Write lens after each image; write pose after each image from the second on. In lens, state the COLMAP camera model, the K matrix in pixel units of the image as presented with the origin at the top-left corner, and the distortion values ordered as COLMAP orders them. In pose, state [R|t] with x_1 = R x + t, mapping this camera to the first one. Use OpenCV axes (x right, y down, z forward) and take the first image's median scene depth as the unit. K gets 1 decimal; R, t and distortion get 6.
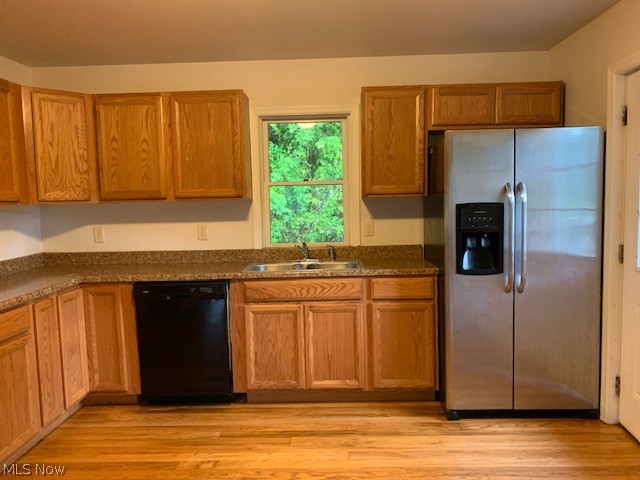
lens RADIAL K [[485.1, 0, 319.8], [0, 485.1, 237.8], [0, 0, 1]] dist [0.057415, -0.066697]
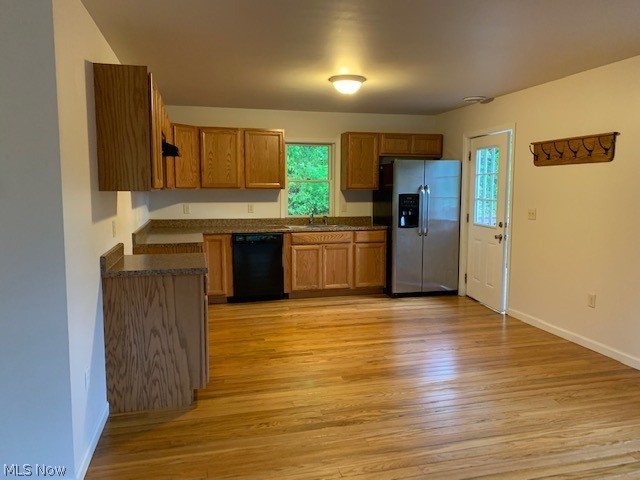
lens RADIAL K [[485.1, 0, 319.2], [0, 485.1, 239.7], [0, 0, 1]] dist [0.057415, -0.066697]
pose [[0.963628, -0.003977, 0.267217, -0.550086], [-0.001648, 0.999782, 0.020823, 0.074763], [-0.267241, -0.020506, 0.963411, -0.836642]]
